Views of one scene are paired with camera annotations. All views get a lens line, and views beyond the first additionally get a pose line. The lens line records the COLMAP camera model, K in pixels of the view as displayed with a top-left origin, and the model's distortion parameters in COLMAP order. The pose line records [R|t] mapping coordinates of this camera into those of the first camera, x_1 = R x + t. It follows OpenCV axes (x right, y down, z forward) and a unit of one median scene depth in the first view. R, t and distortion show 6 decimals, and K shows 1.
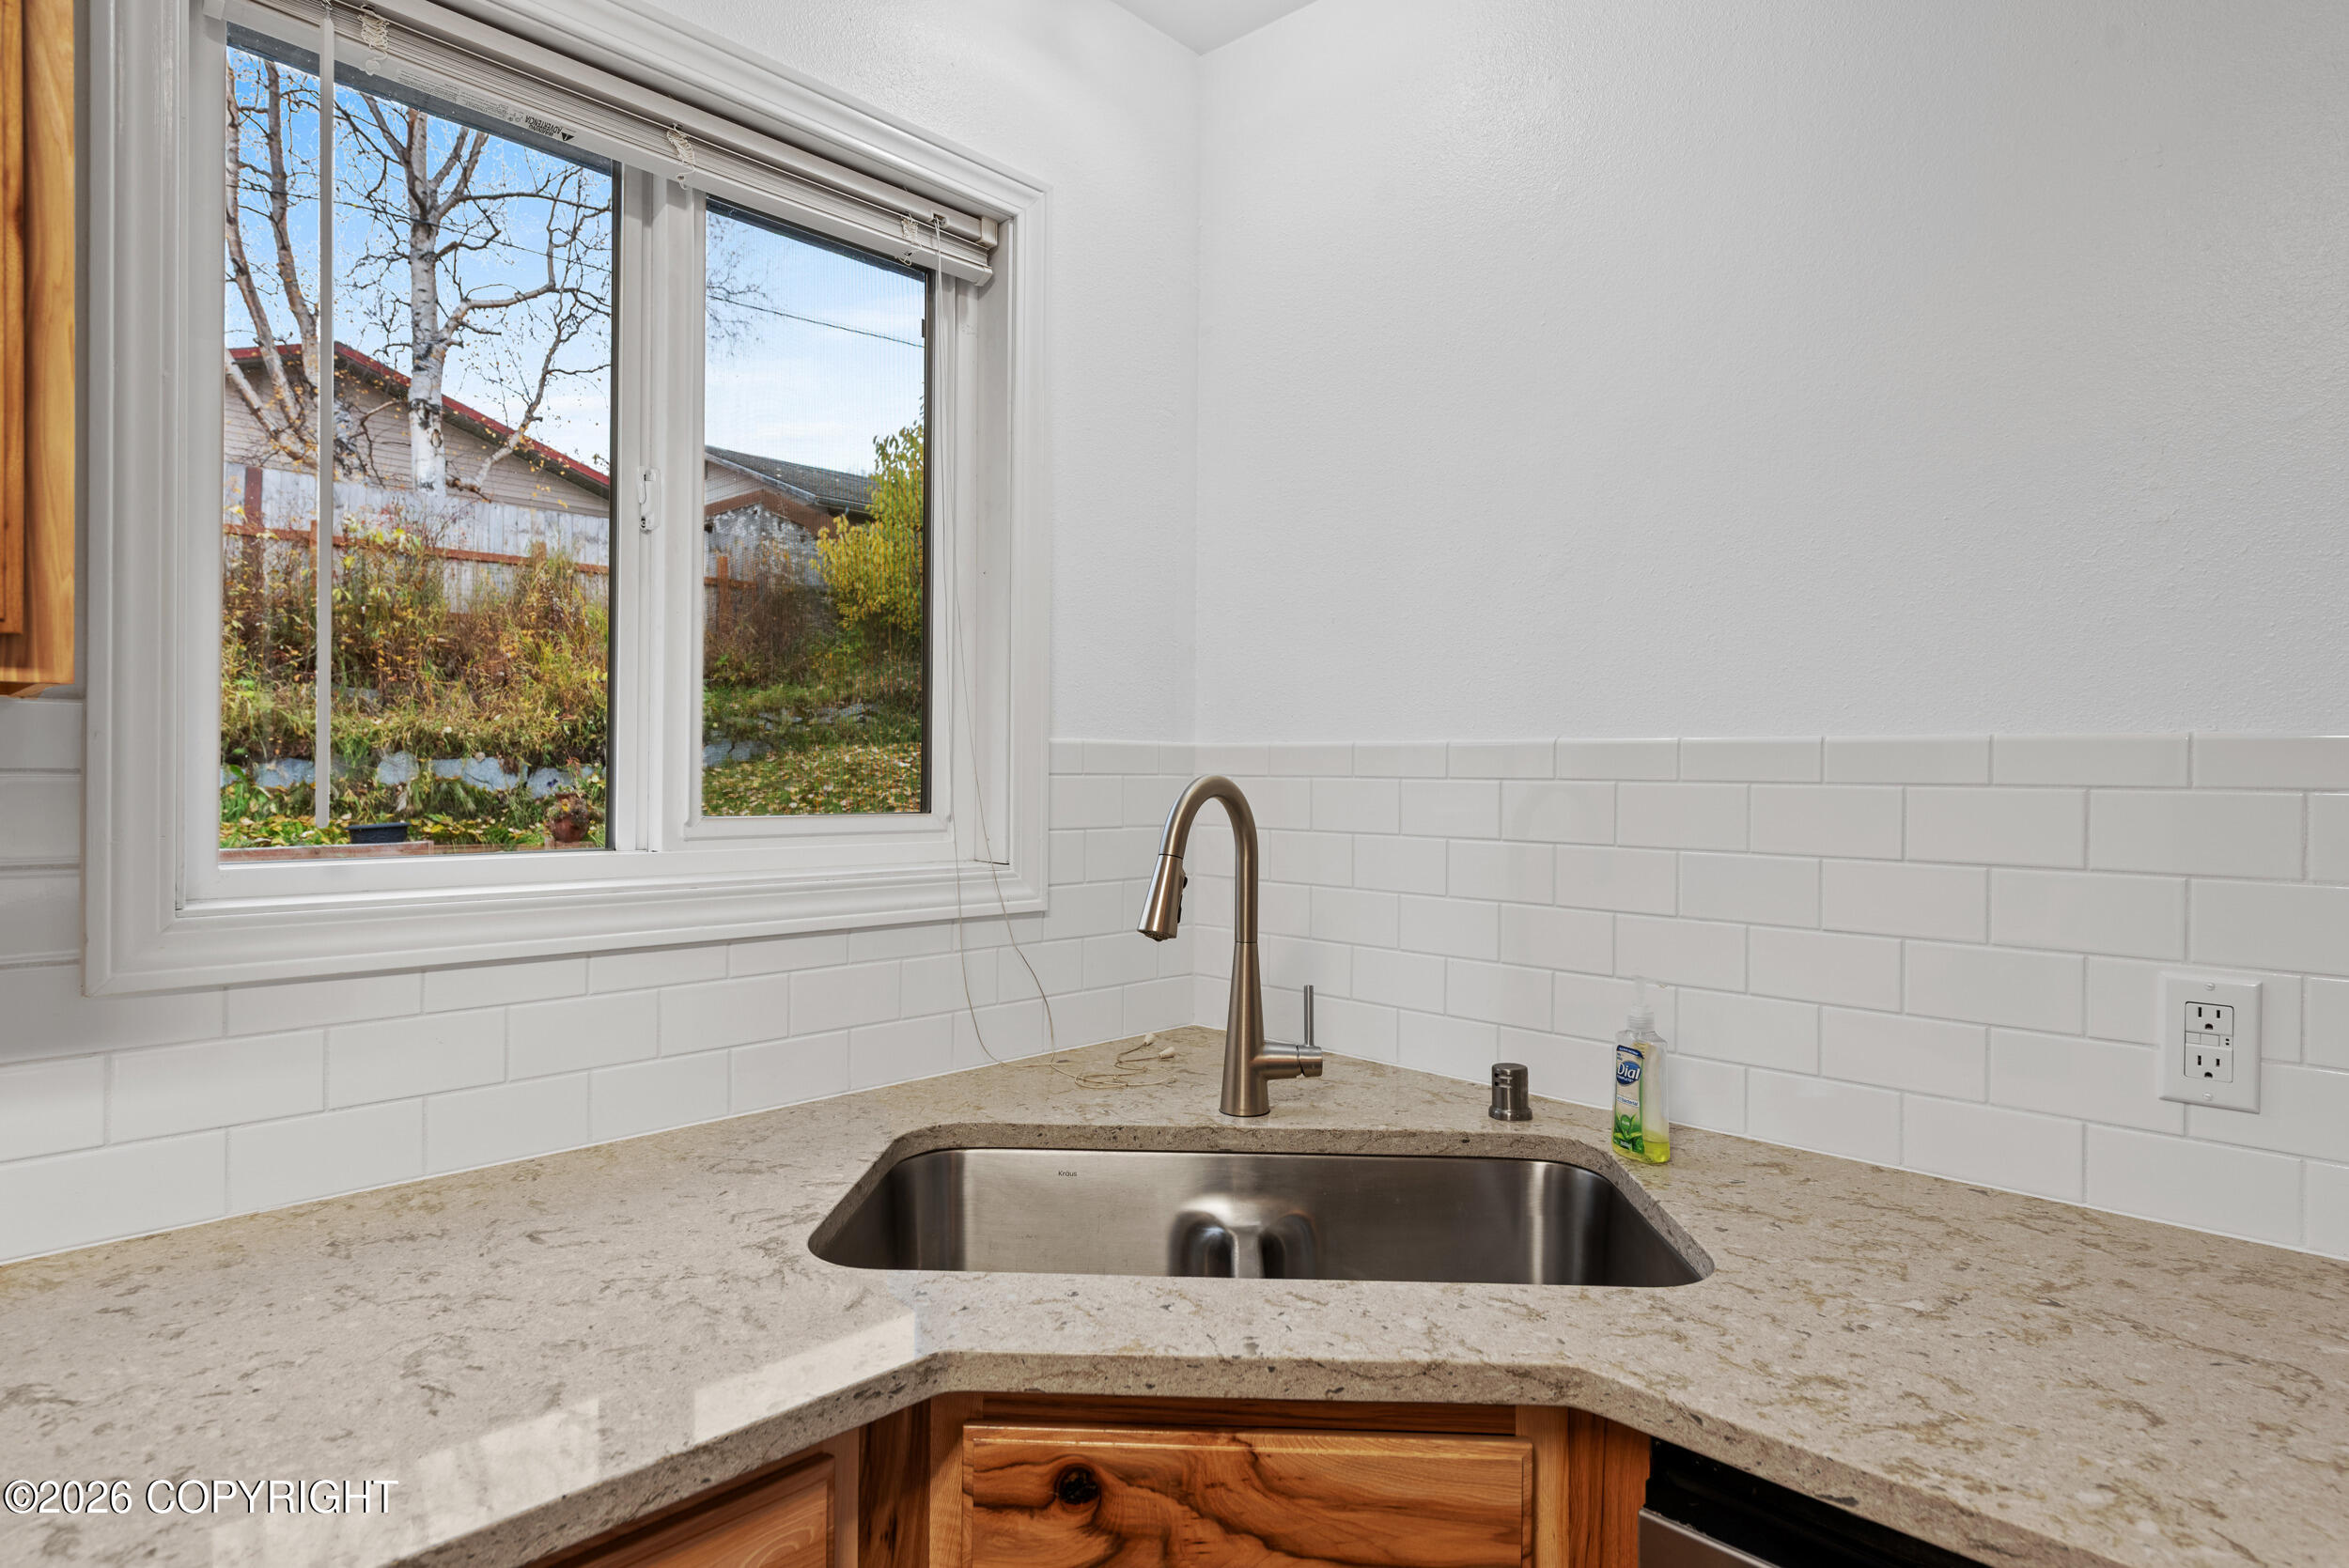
lens RADIAL K [[1274.5, 0, 1178.9], [0, 1274.5, 775.1], [0, 0, 1]] dist [0.007786, 0.000152]
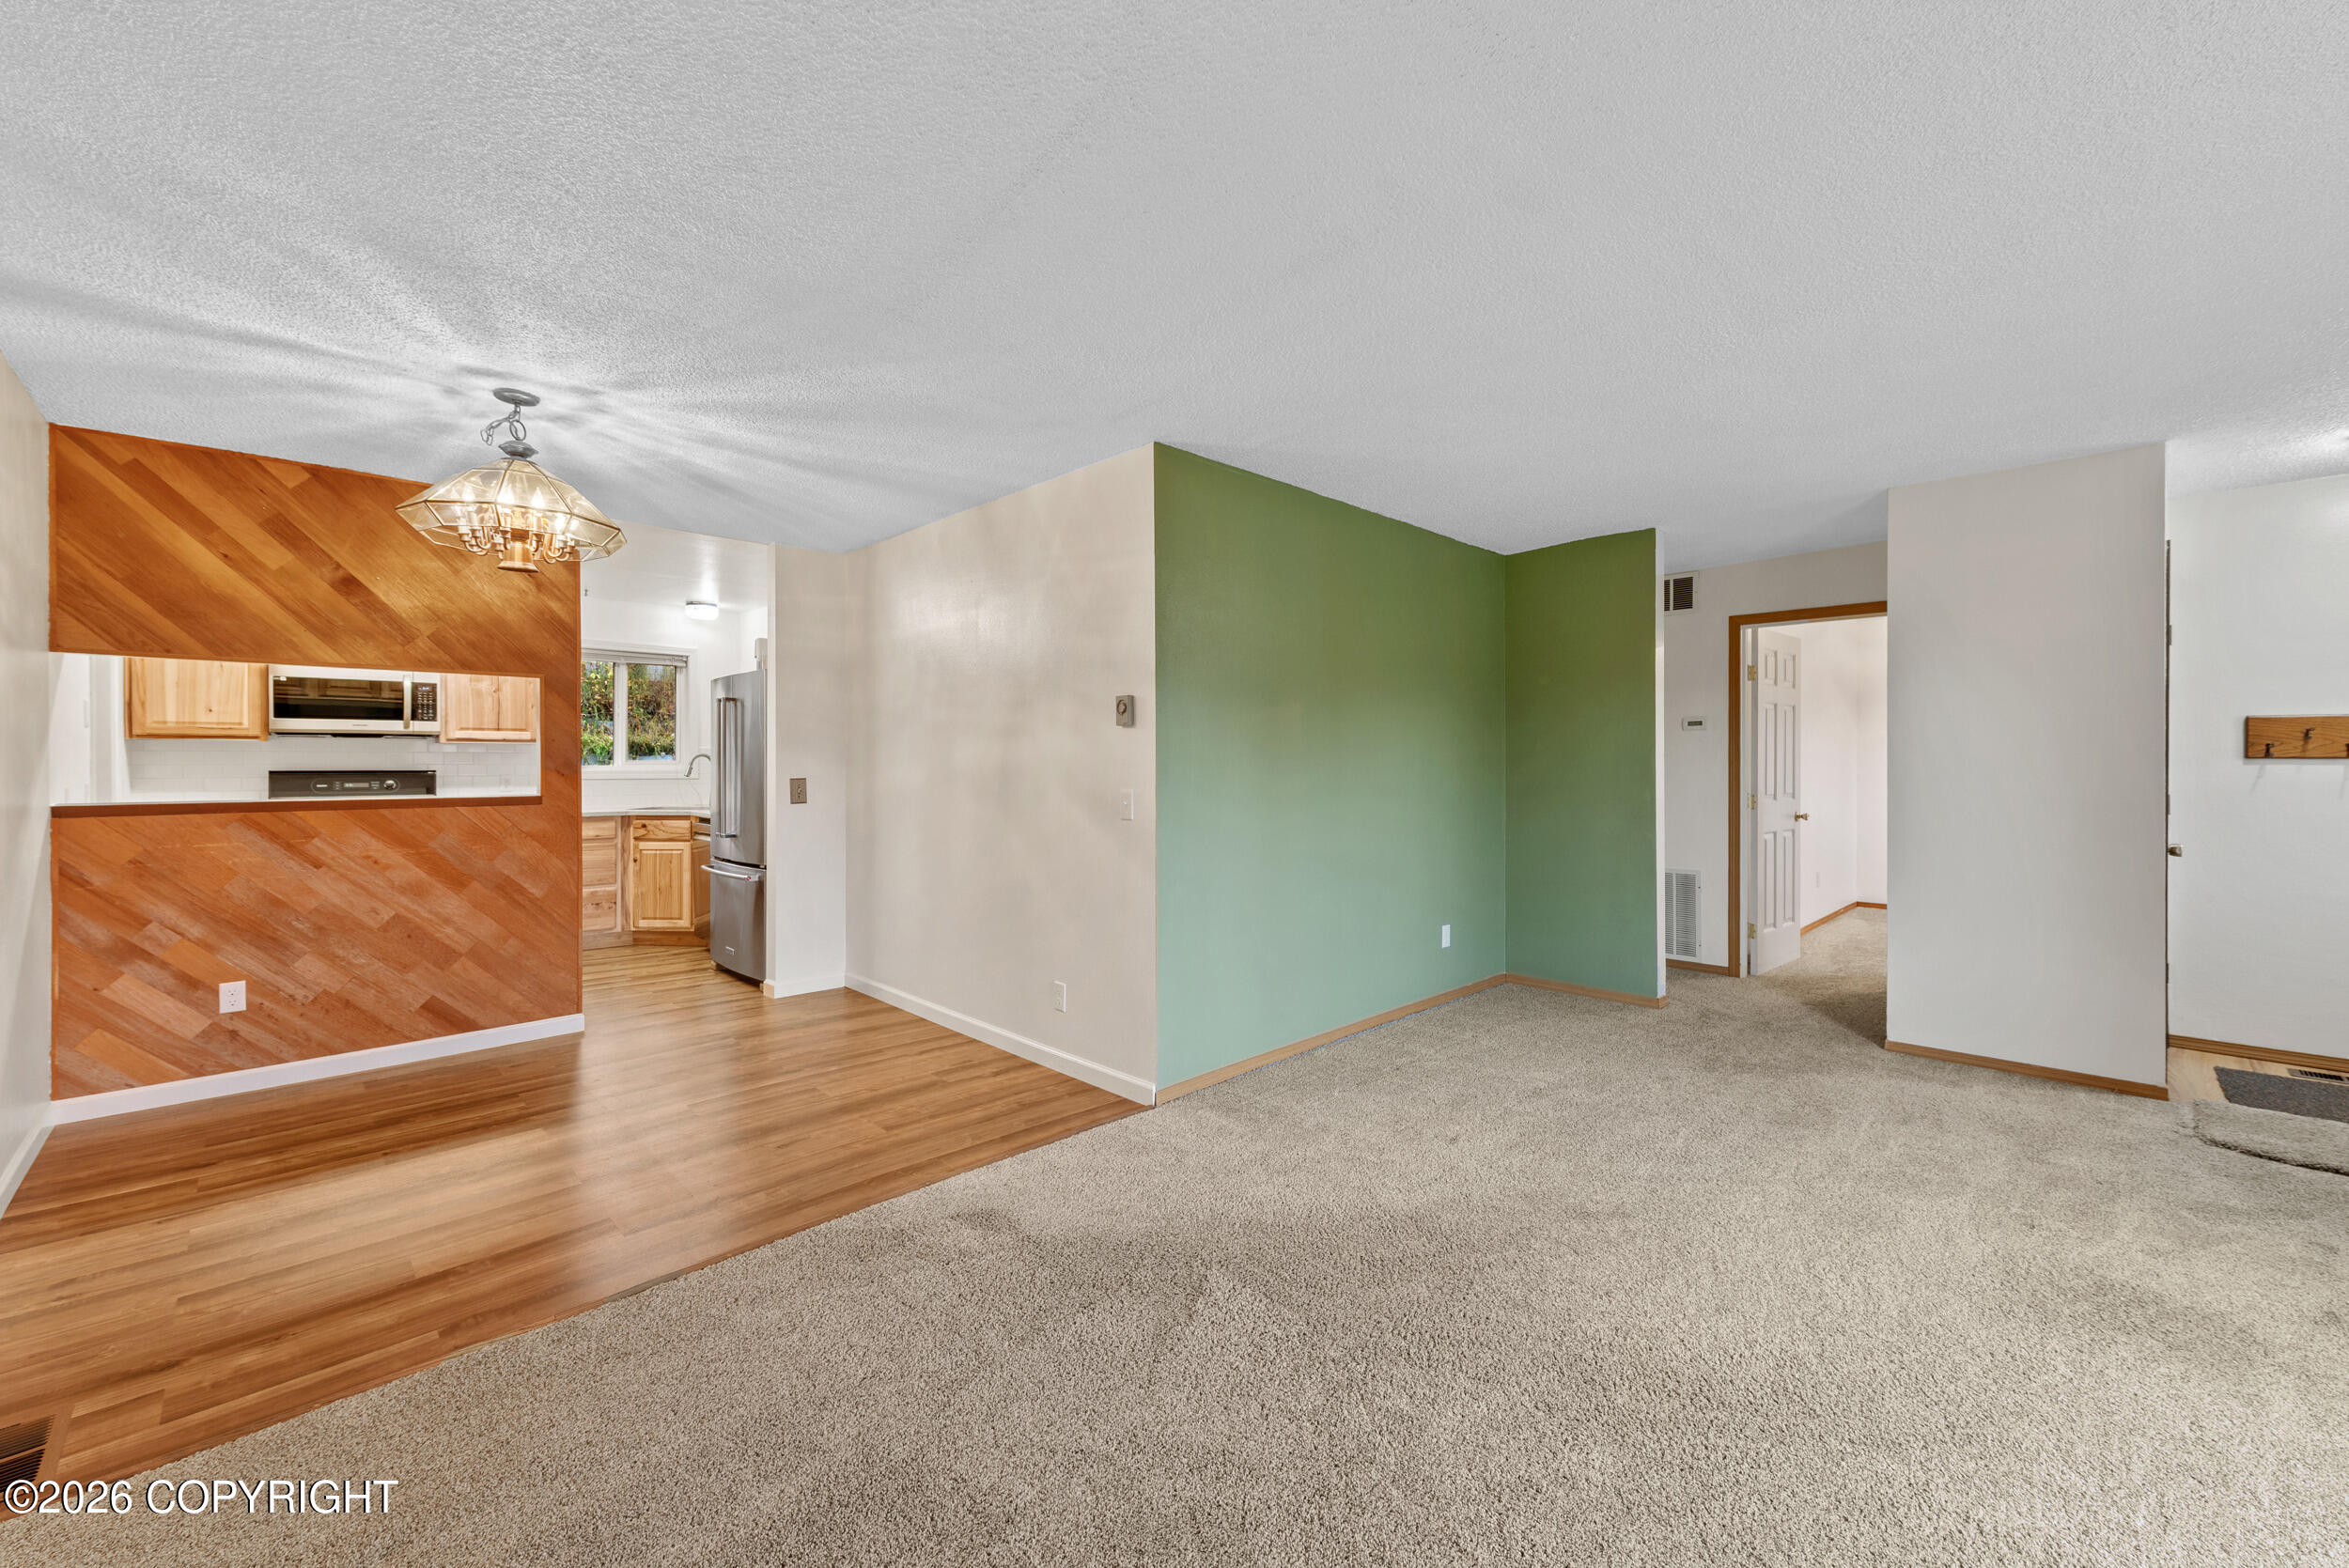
lens RADIAL K [[927.6, 0, 1194.2], [0, 927.6, 754.1], [0, 0, 1]] dist [0.010655, -0.001577]
pose [[0.999760, -0.007571, -0.020580, 2.283544], [0.007301, 0.999887, -0.013165, 0.076577], [0.020677, 0.013011, 0.999702, -3.217325]]
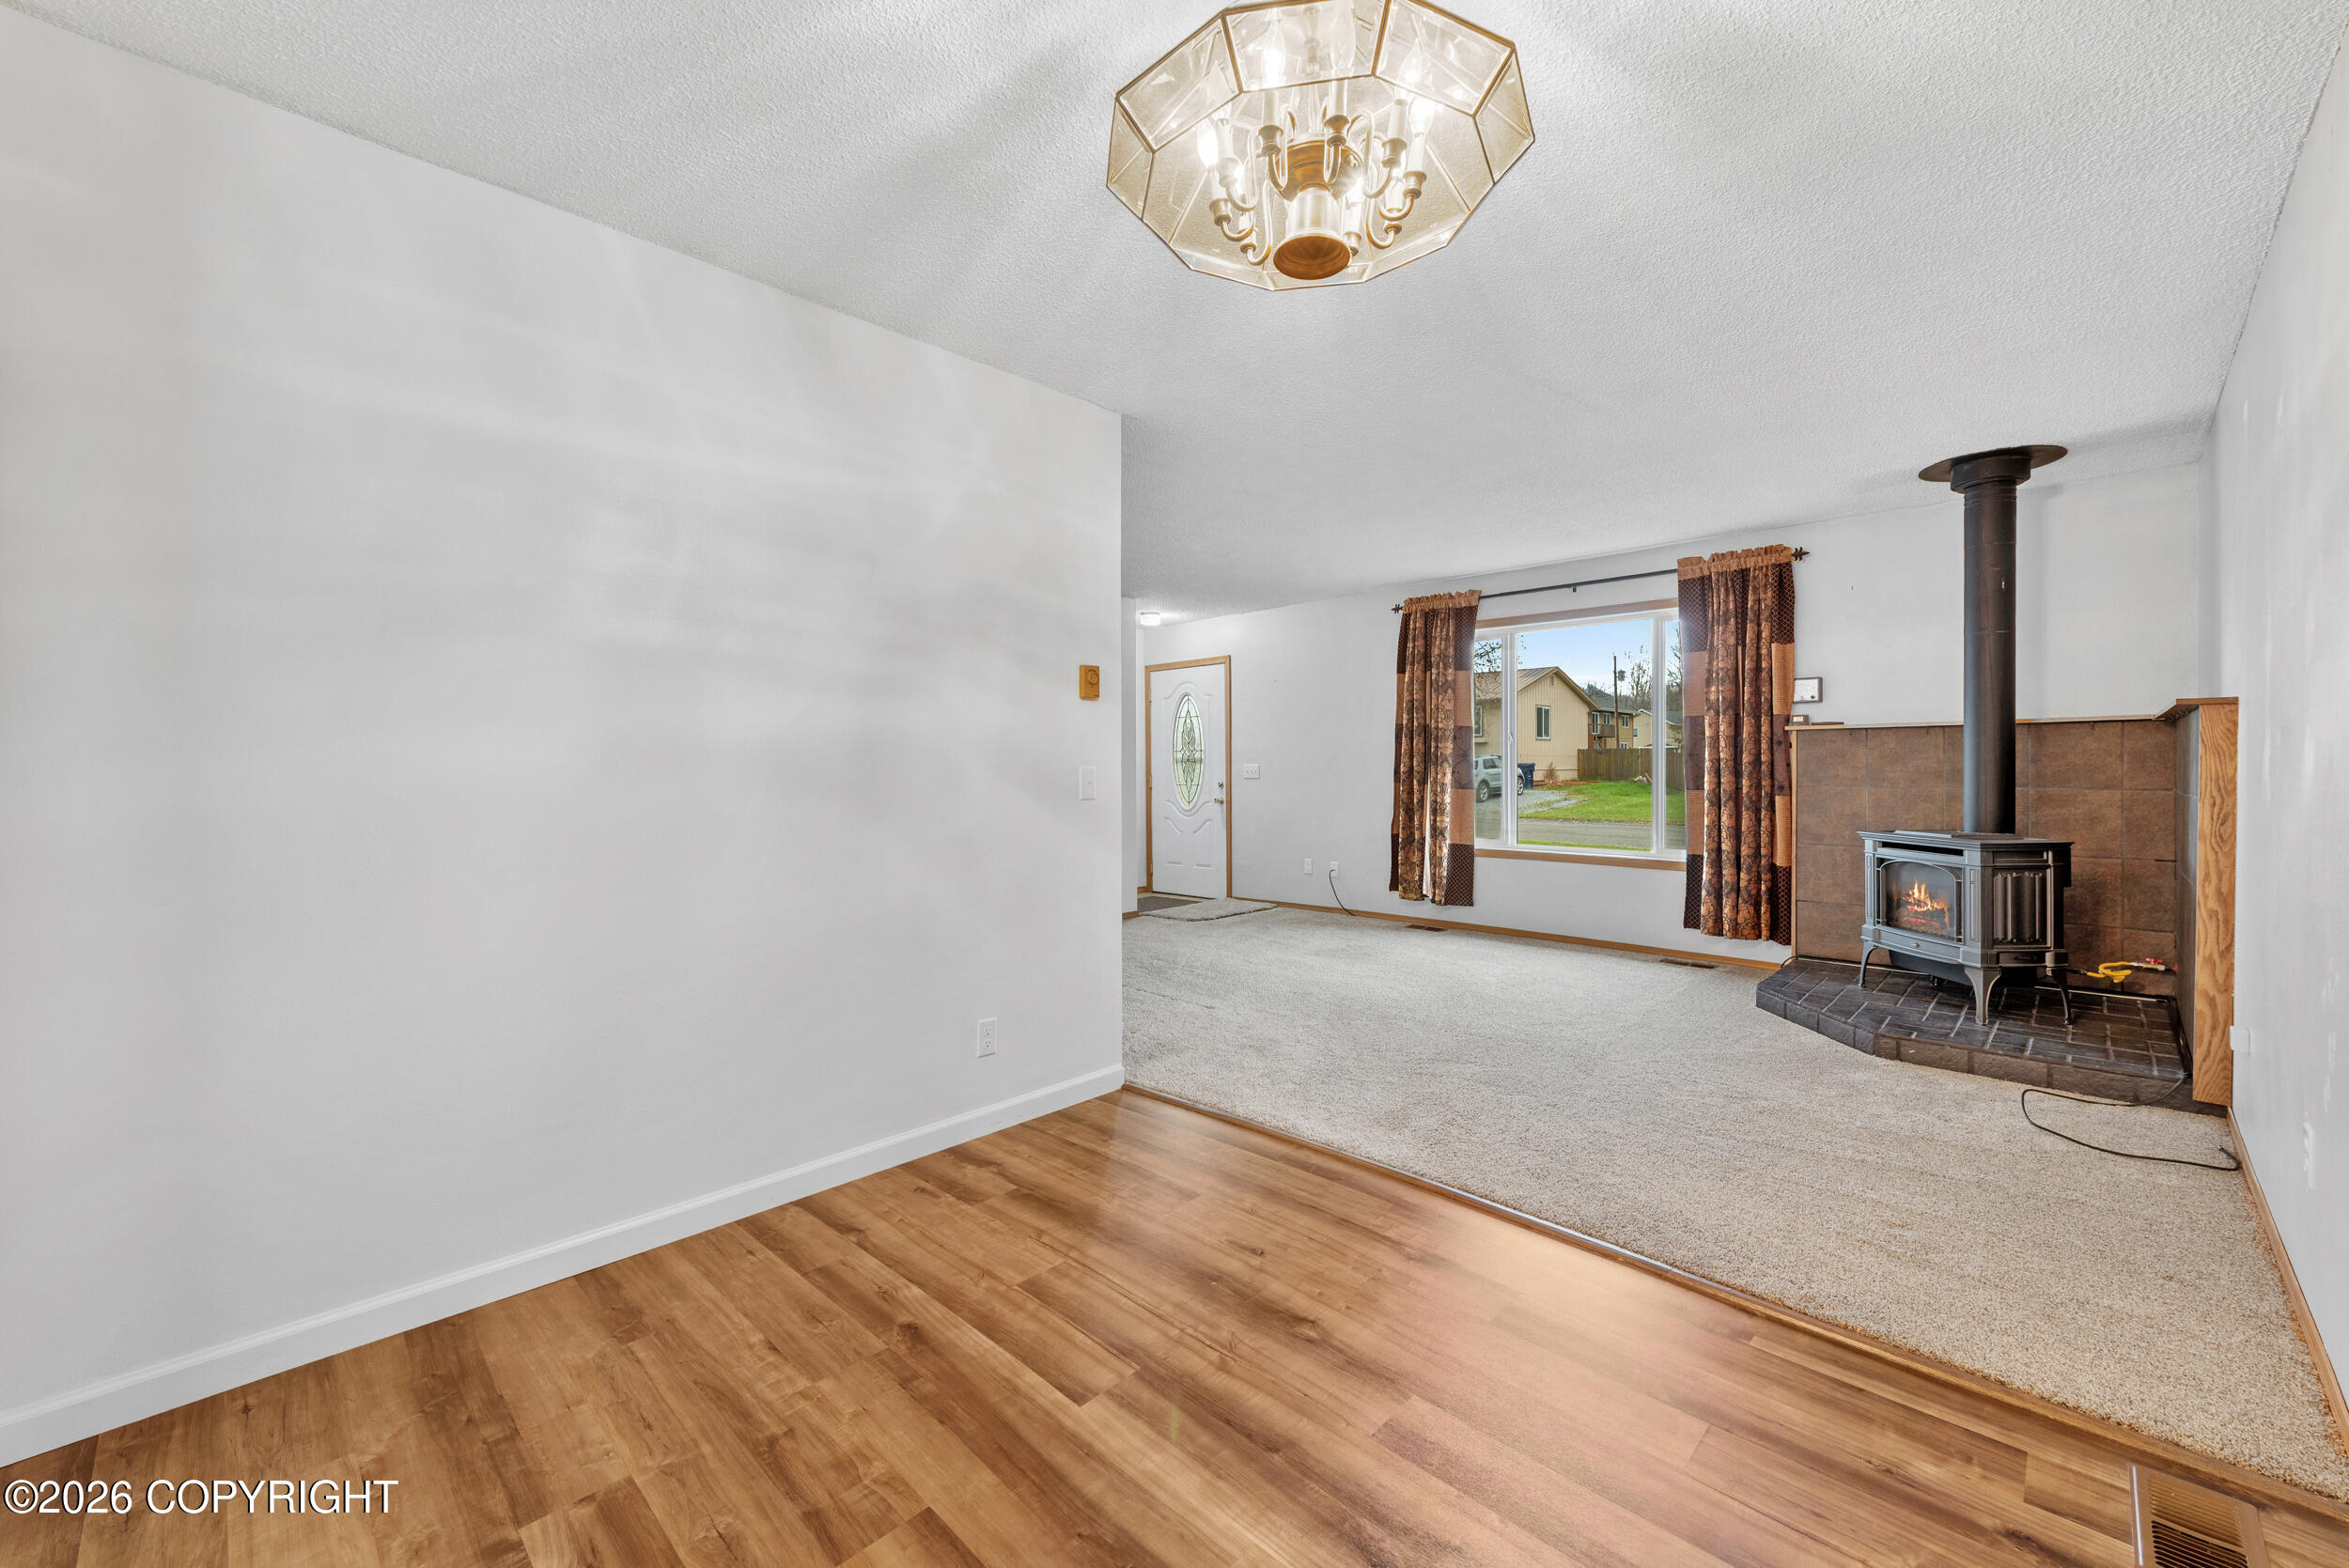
lens RADIAL K [[927.6, 0, 1181.5], [0, 927.6, 779.0], [0, 0, 1]] dist [0.010655, -0.001577]
pose [[0.003461, -0.020822, 0.999777, 0.134625], [0.009289, 0.999741, 0.020789, 0.113607], [-0.999951, 0.009215, 0.003653, -1.310576]]
